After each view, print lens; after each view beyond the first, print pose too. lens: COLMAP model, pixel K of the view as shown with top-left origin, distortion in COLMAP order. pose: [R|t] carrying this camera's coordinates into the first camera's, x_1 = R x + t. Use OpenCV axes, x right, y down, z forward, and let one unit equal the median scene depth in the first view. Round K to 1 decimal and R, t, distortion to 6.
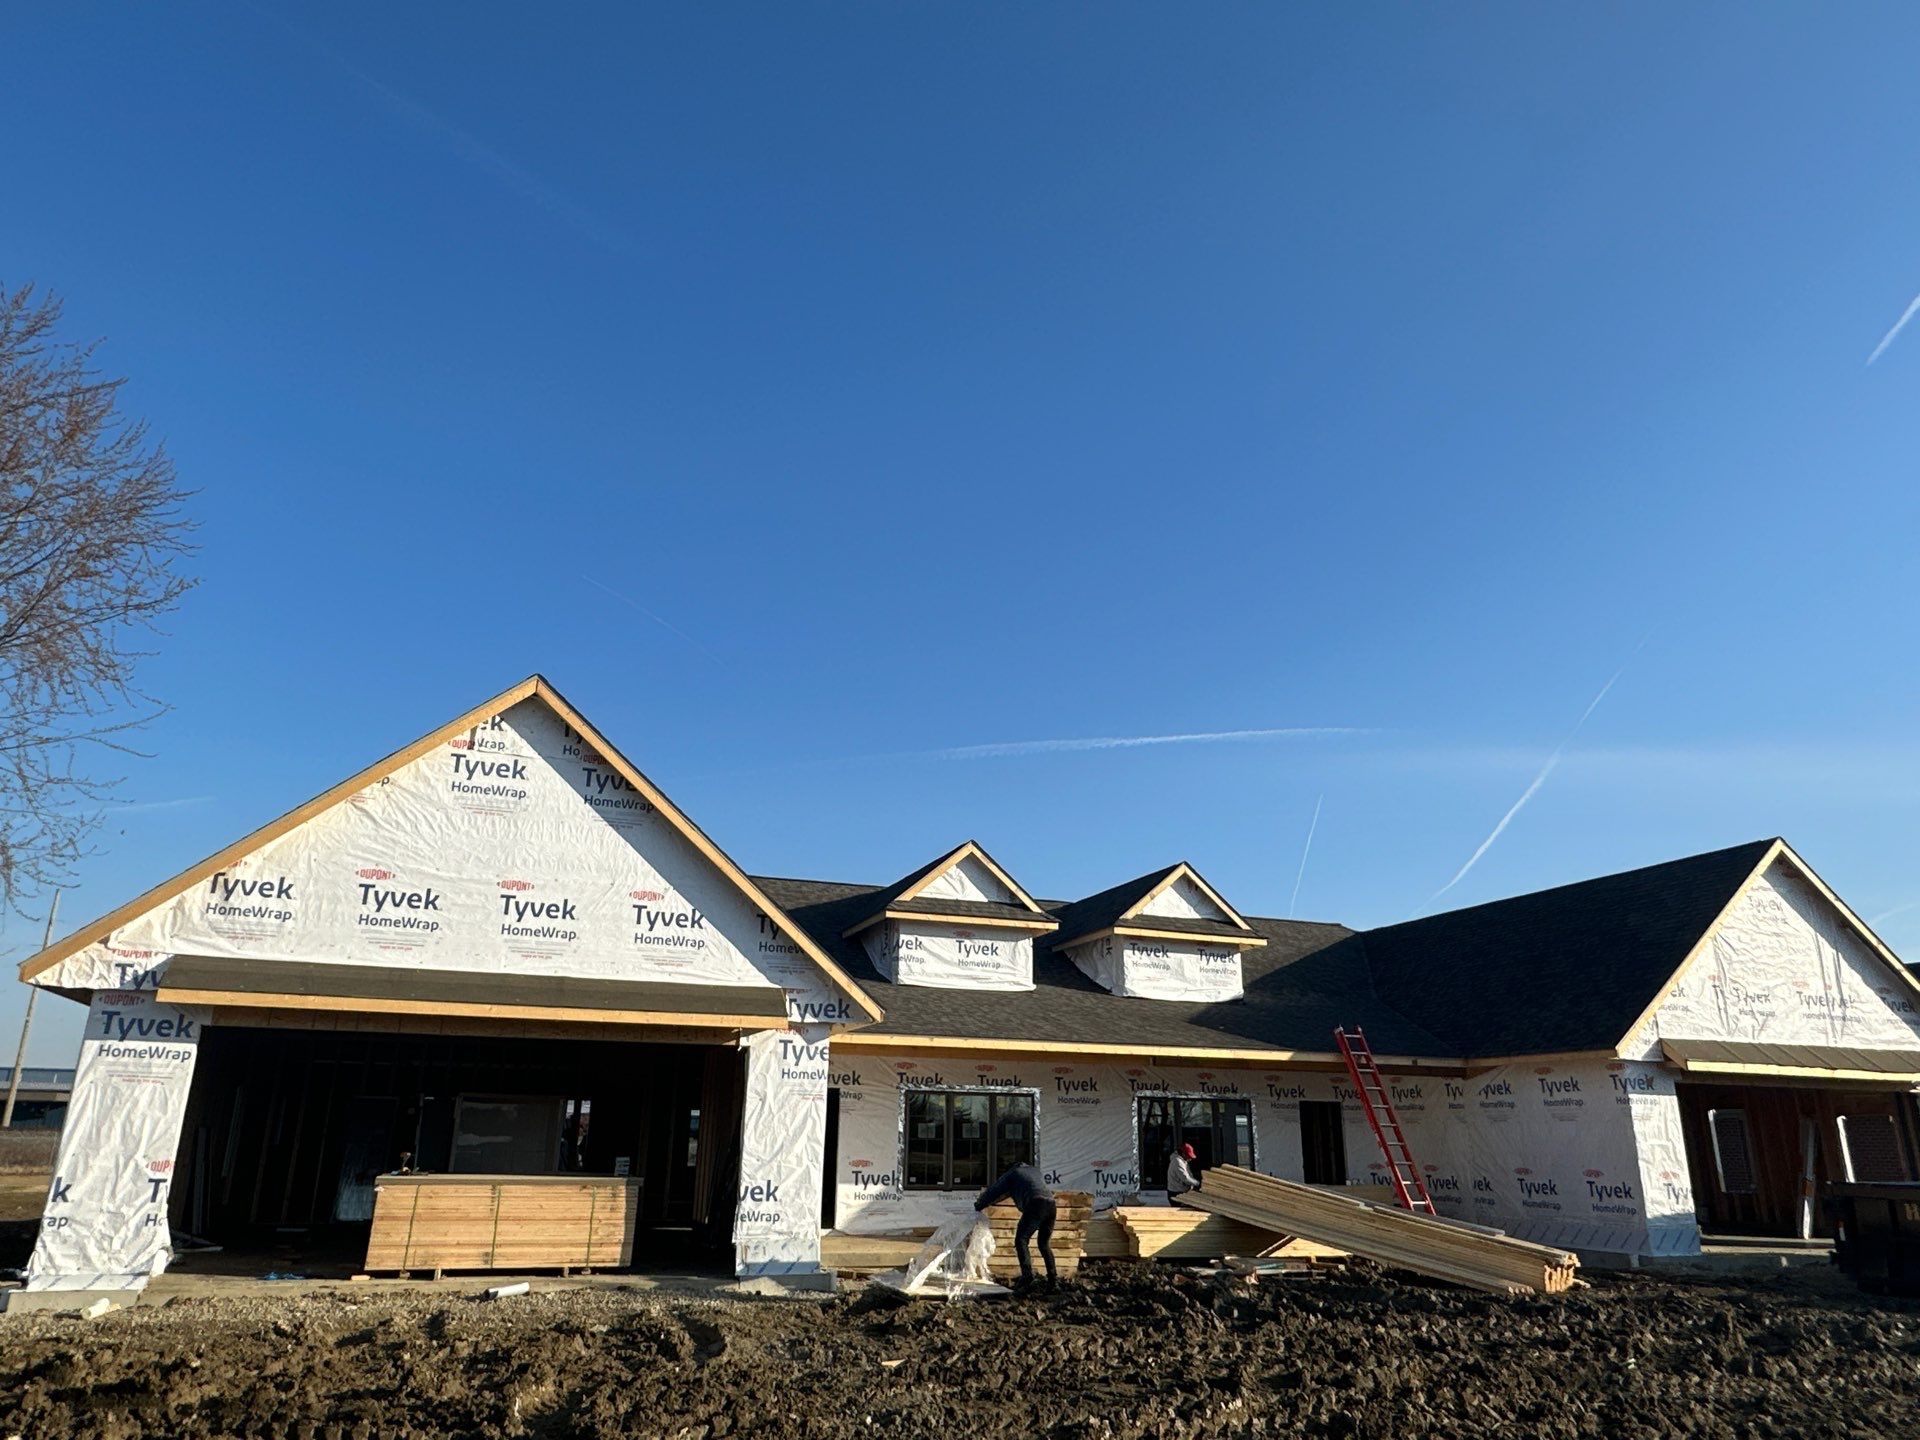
lens RADIAL K [[1382.3, 0, 974.9], [0, 1382.3, 721.9], [0, 0, 1]] dist [0.040674, -0.081851]
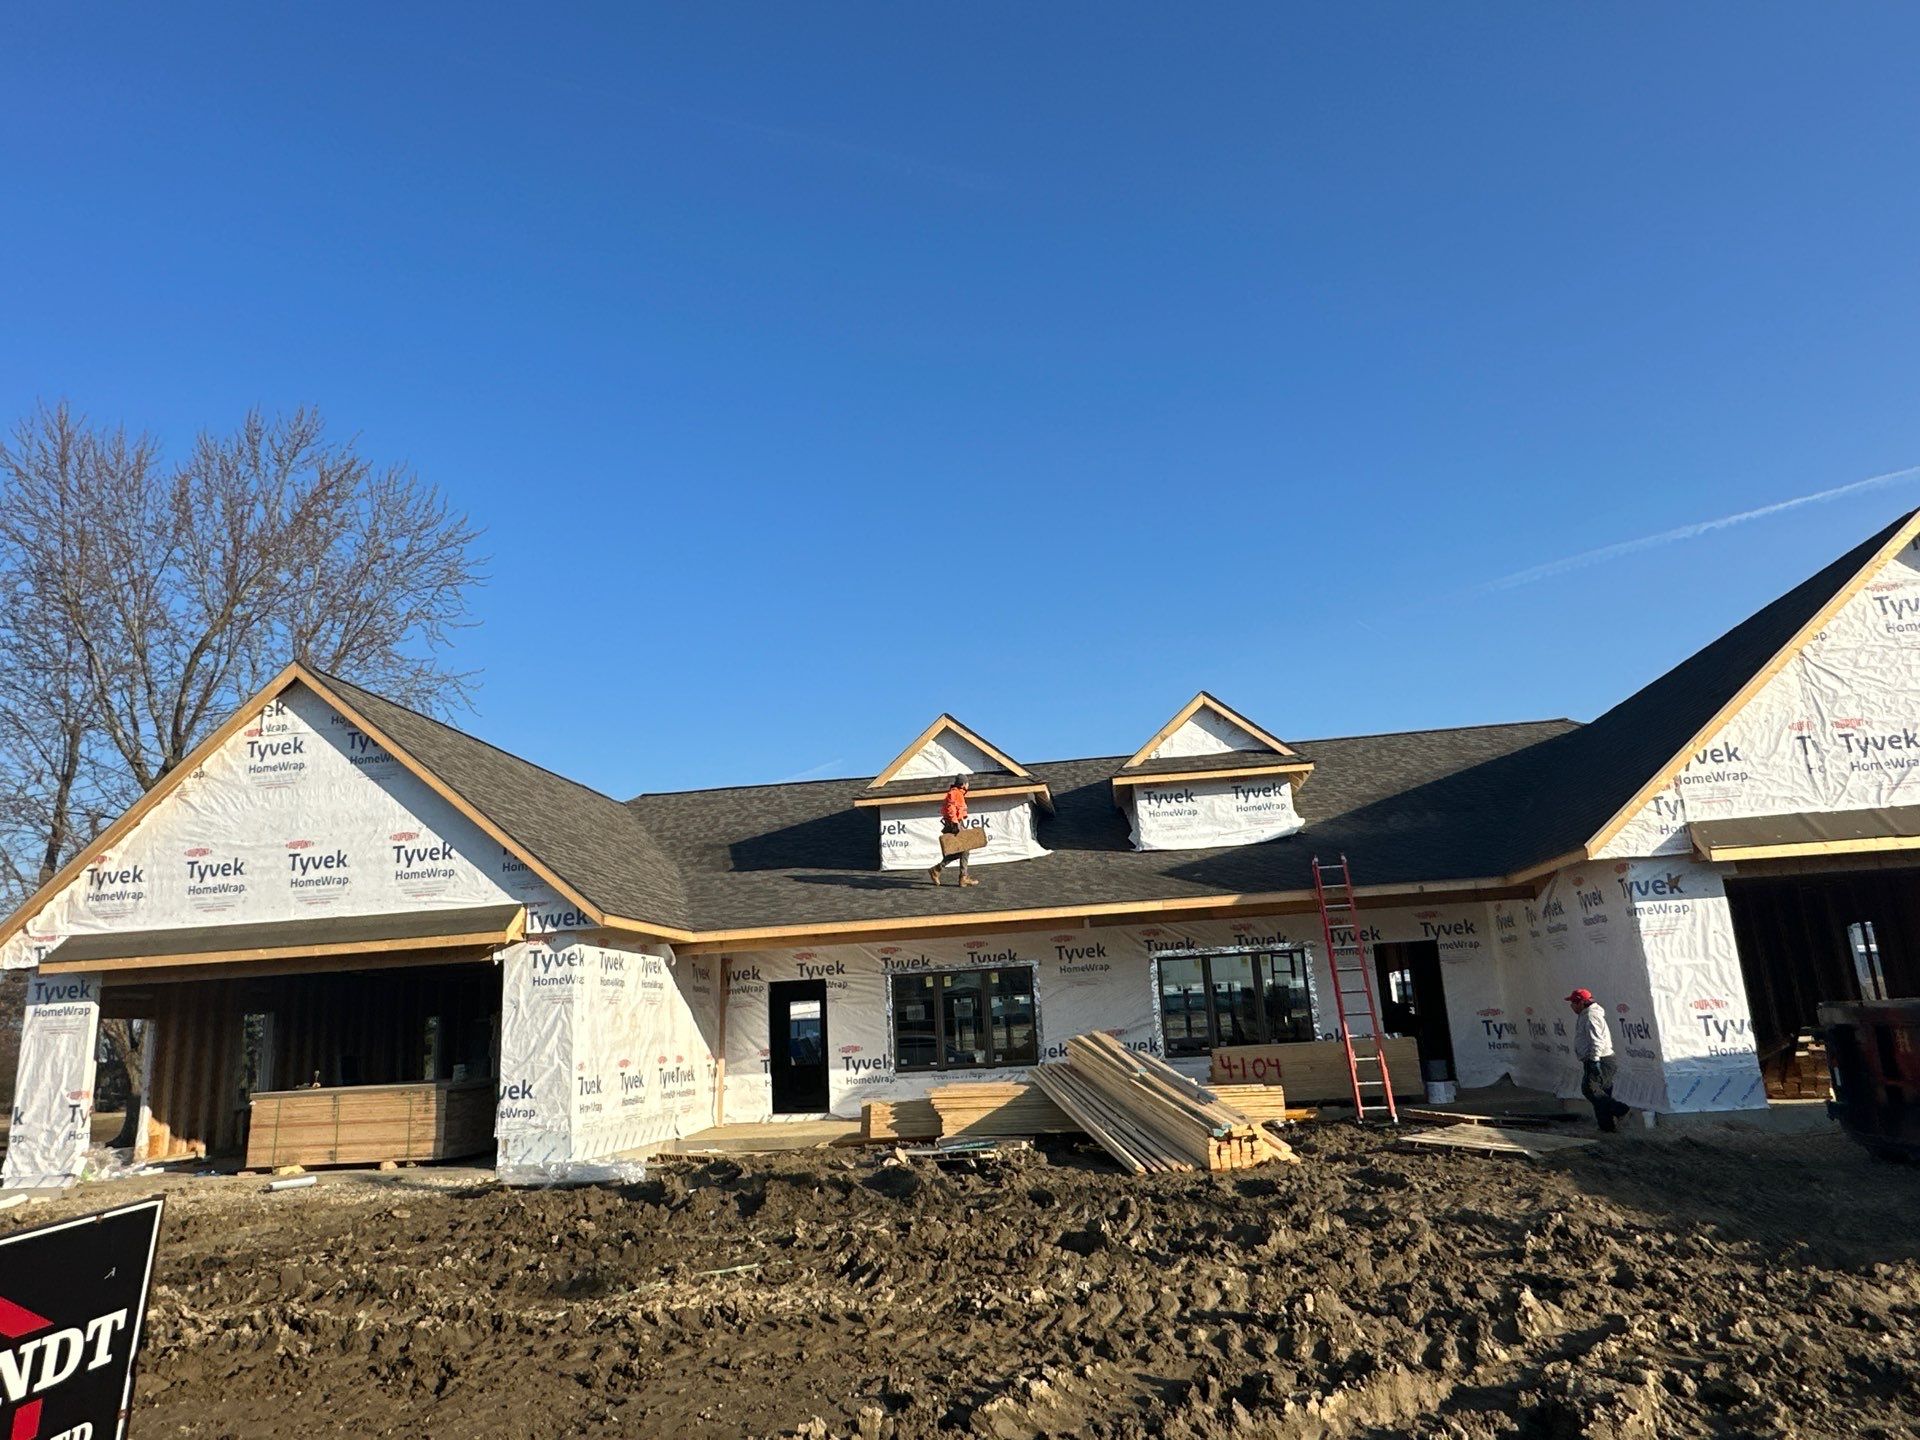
lens RADIAL K [[1382.3, 0, 967.5], [0, 1382.3, 739.6], [0, 0, 1]] dist [0.040674, -0.081851]
pose [[0.858057, -0.165437, -0.486178, 0.702095], [0.212005, 0.976369, 0.041930, 0.098523], [0.467753, -0.139051, 0.872853, 0.252688]]
